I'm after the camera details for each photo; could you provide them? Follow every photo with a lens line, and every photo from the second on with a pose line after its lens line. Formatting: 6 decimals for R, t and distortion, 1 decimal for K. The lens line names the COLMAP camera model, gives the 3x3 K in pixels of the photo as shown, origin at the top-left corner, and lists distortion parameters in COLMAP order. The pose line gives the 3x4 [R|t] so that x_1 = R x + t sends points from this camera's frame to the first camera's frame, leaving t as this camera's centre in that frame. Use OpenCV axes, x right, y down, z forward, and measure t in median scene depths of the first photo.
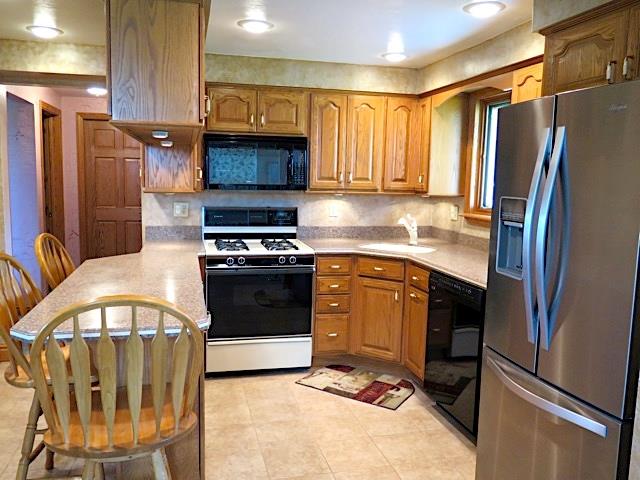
lens RADIAL K [[533.3, 0, 319.2], [0, 533.3, 240.4], [0, 0, 1]] dist [-0.034687, 0.009626]
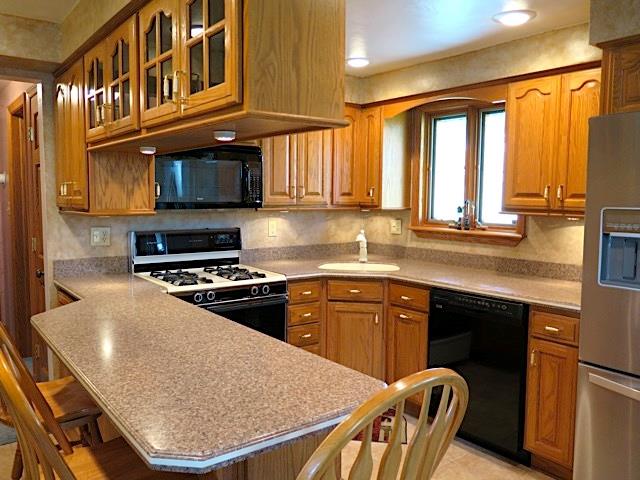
lens RADIAL K [[533.3, 0, 320.0], [0, 533.3, 238.4], [0, 0, 1]] dist [-0.034687, 0.009626]
pose [[0.921144, -0.048631, 0.386173, -0.267623], [0.060839, 0.997958, -0.019445, -0.020818], [-0.384439, 0.041406, 0.922221, 0.160939]]
